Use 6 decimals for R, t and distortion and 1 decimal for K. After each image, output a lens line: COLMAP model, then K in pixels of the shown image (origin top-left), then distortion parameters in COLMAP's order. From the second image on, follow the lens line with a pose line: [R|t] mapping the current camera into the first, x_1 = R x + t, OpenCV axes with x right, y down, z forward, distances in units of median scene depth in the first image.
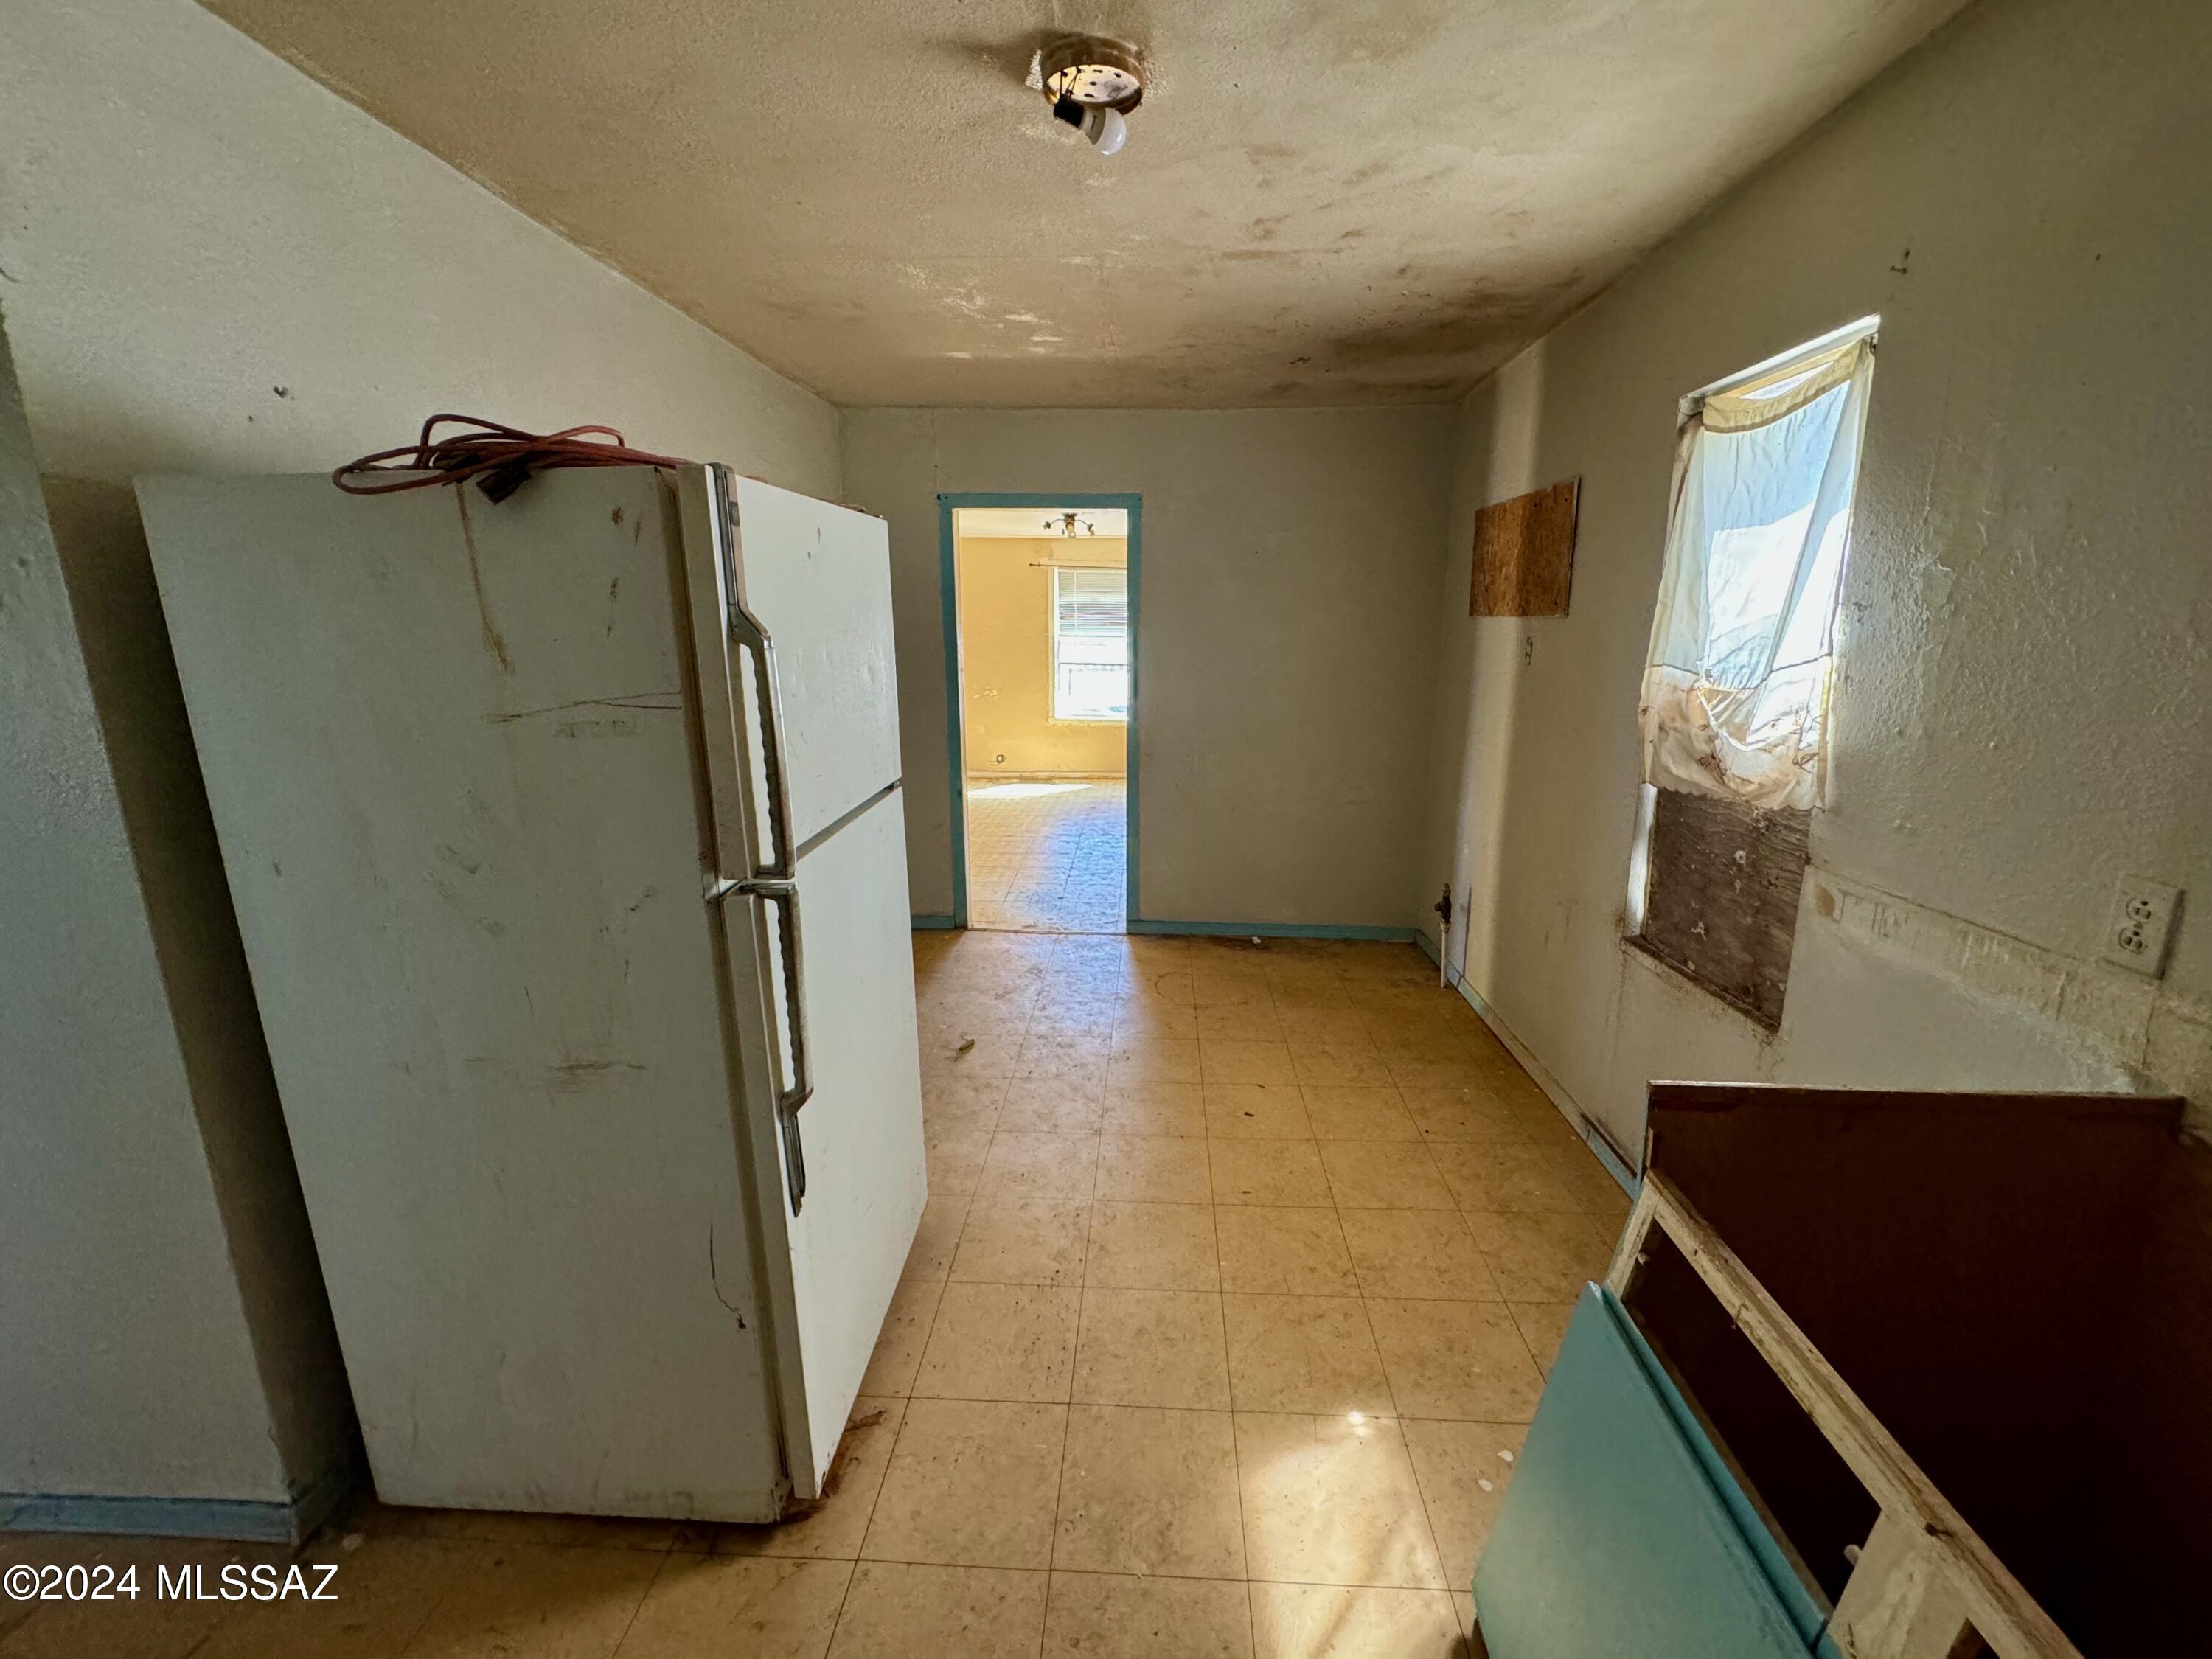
lens RADIAL K [[910.2, 0, 1106.0], [0, 910.2, 829.5], [0, 0, 1]] dist [-0.000240, -0.000003]
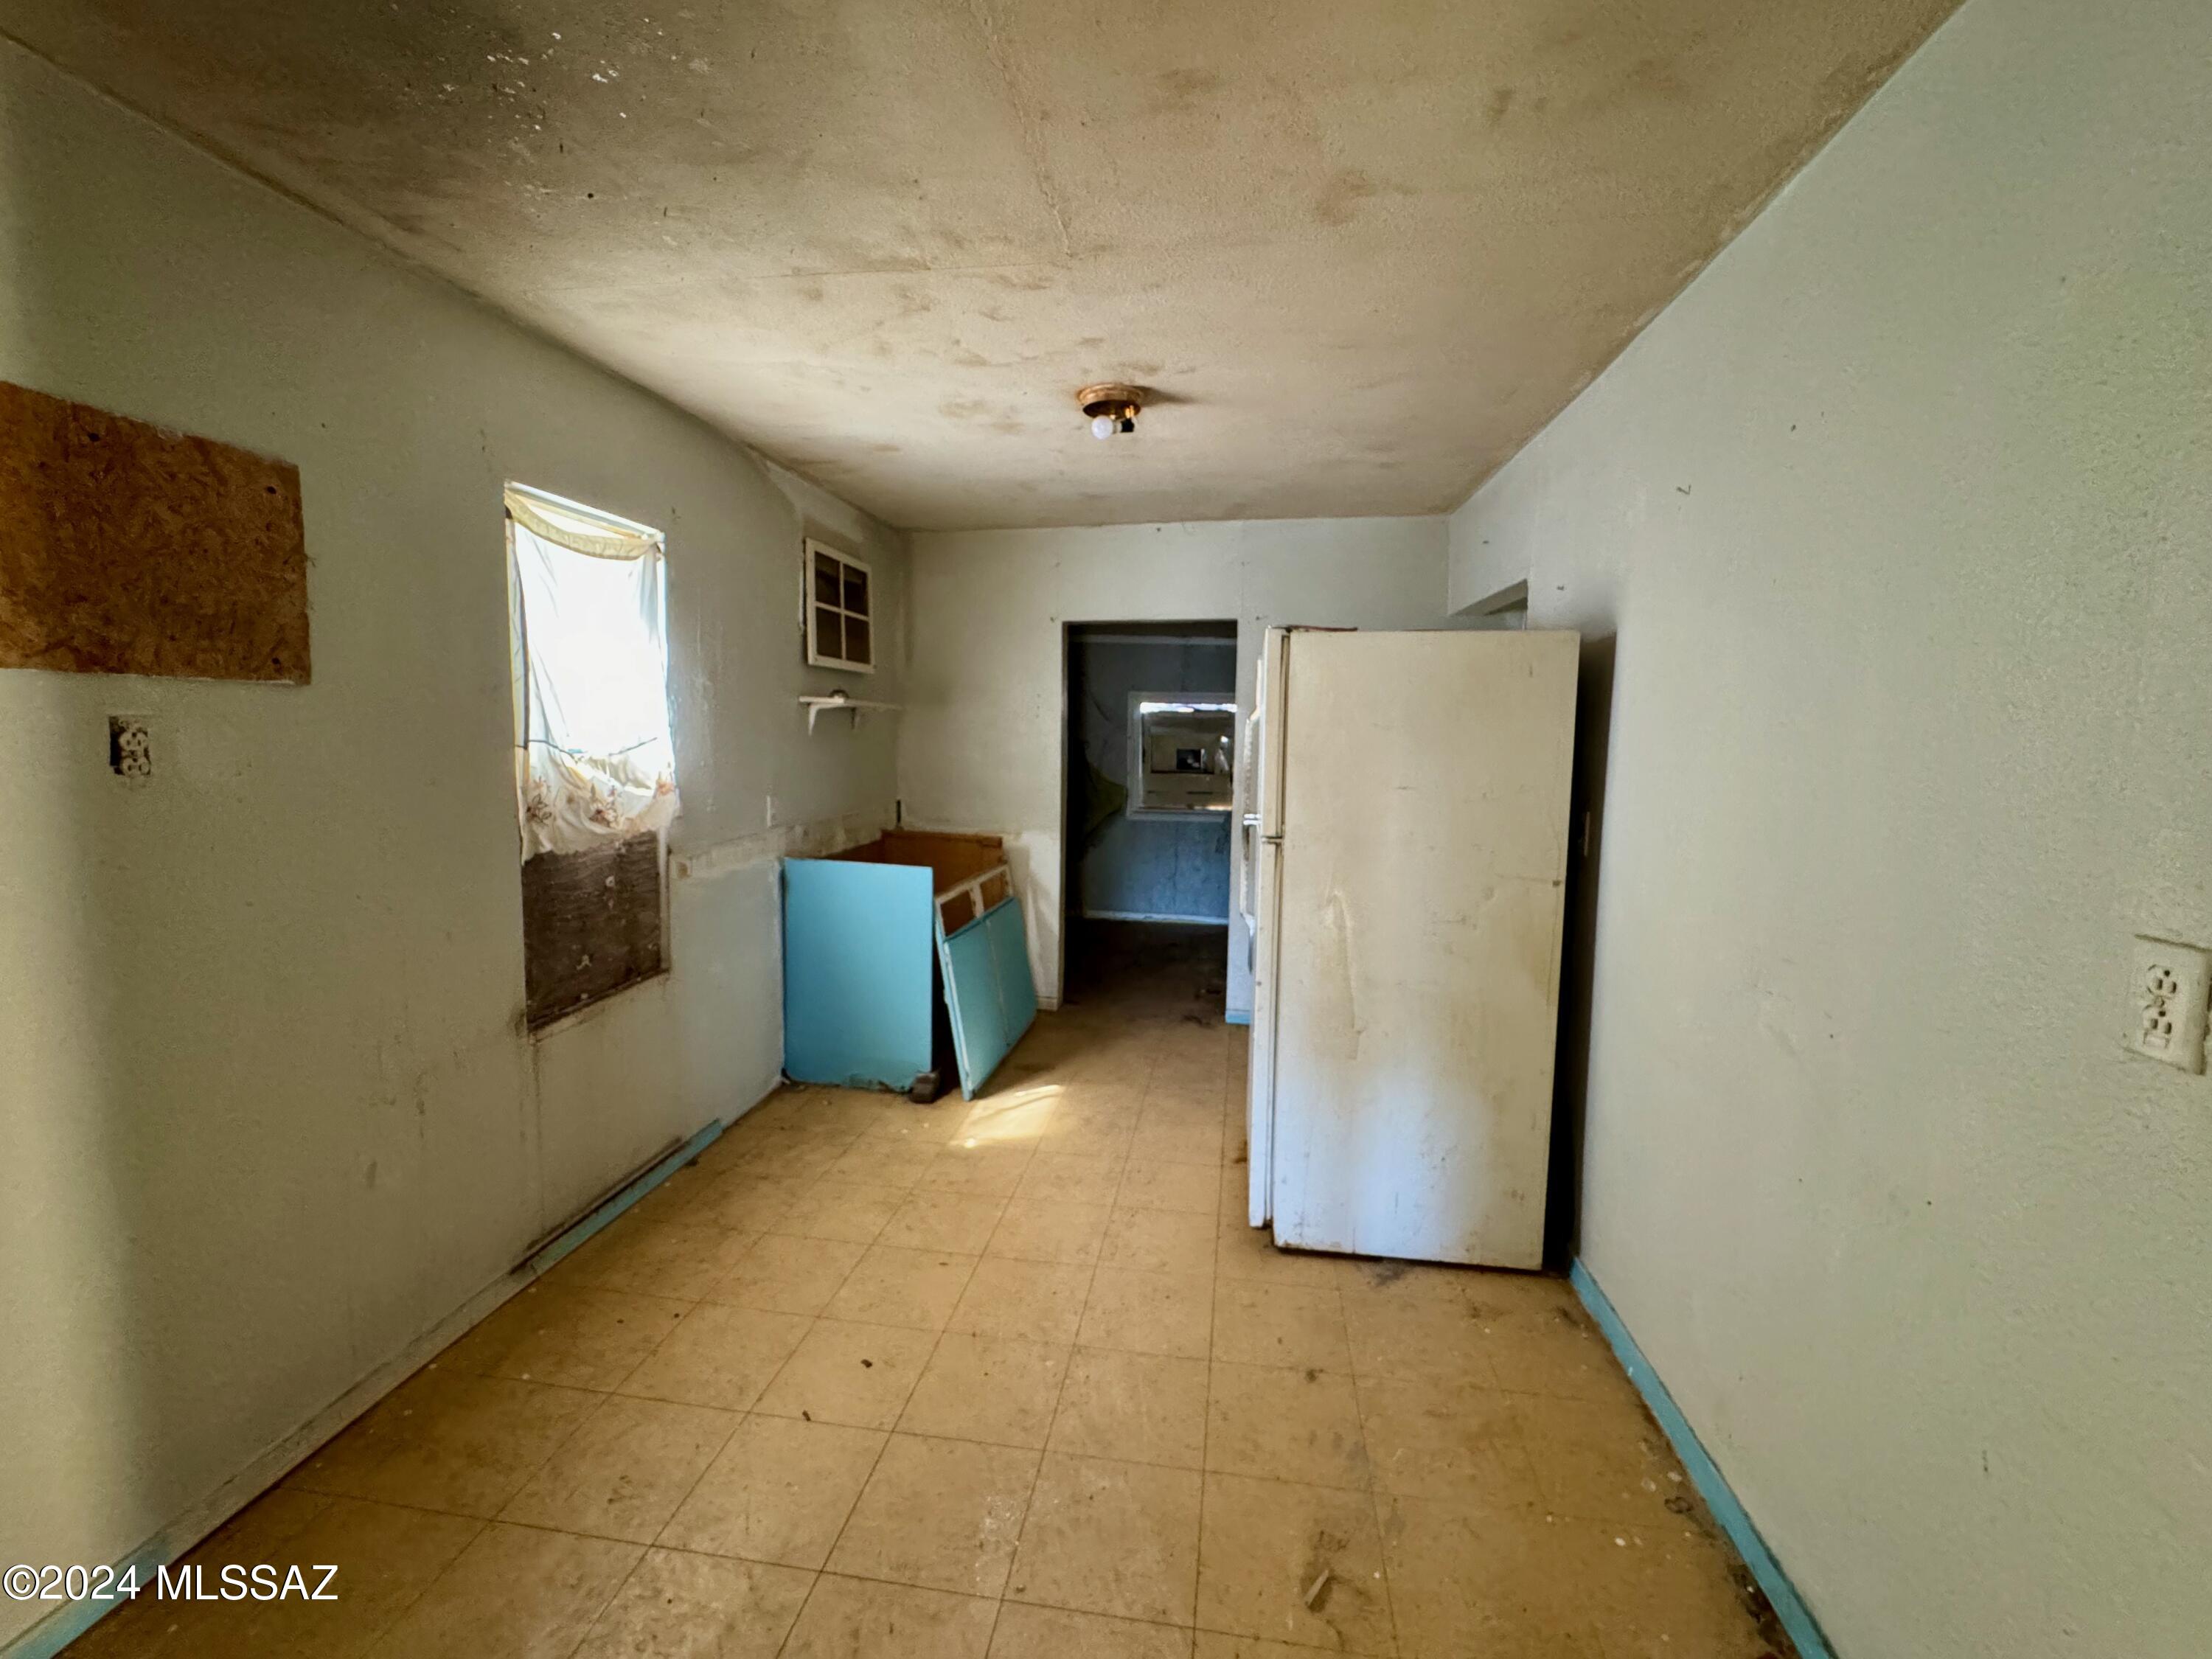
lens RADIAL K [[910.2, 0, 1106.0], [0, 910.2, 829.5], [0, 0, 1]] dist [-0.000240, -0.000003]
pose [[-0.995275, -0.018944, 0.095235, -0.133317], [0.013433, 0.944491, 0.328263, -0.457770], [-0.096168, 0.327991, -0.939773, 2.121015]]
